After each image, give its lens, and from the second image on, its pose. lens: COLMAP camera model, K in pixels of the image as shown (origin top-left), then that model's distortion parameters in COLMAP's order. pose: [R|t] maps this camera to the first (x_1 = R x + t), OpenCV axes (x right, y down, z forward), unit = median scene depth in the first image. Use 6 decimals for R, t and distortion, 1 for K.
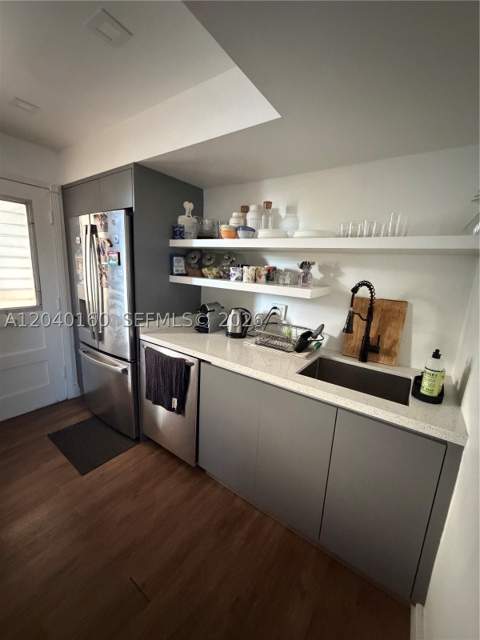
lens RADIAL K [[258.0, 0, 240.0], [0, 258.0, 320.0], [0, 0, 1]] dist [0.002622, 0.000322]
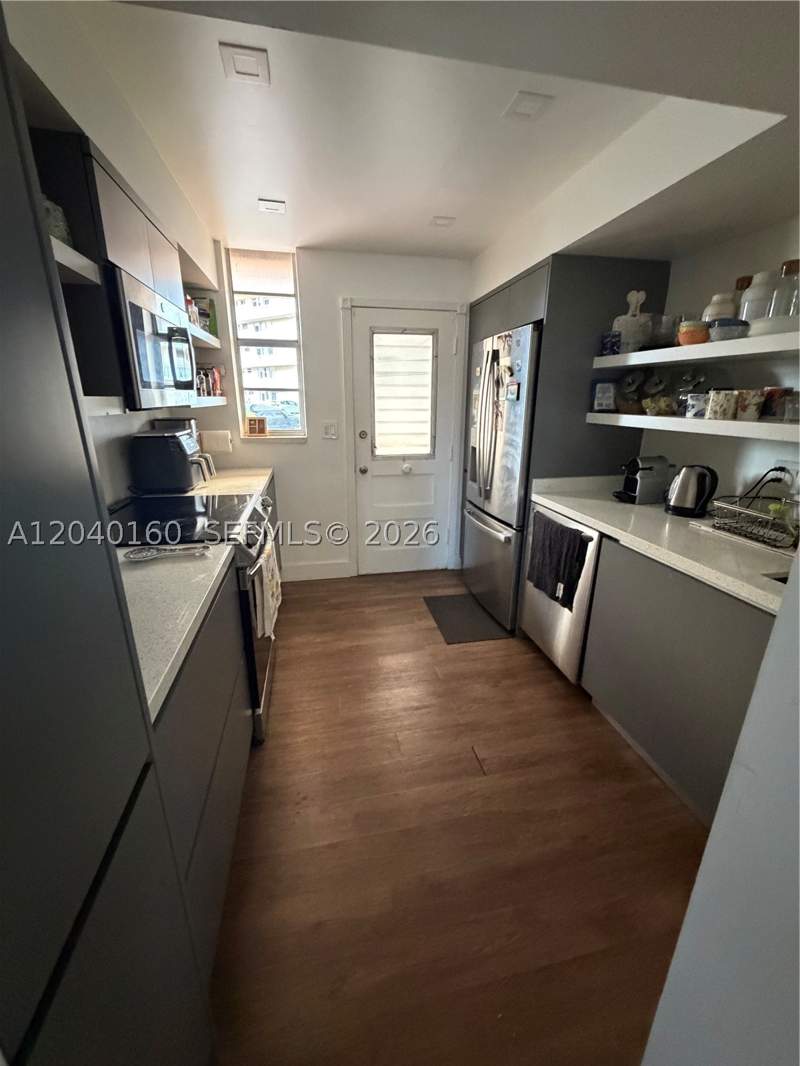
lens RADIAL K [[429.7, 0, 400.0], [0, 429.7, 533.0], [0, 0, 1]] dist [0.002622, 0.000322]
pose [[0.731214, 0.155266, -0.664243, 0.172834], [-0.101169, 0.987667, 0.119496, 0.055512], [0.674605, -0.020177, 0.737903, -0.171896]]
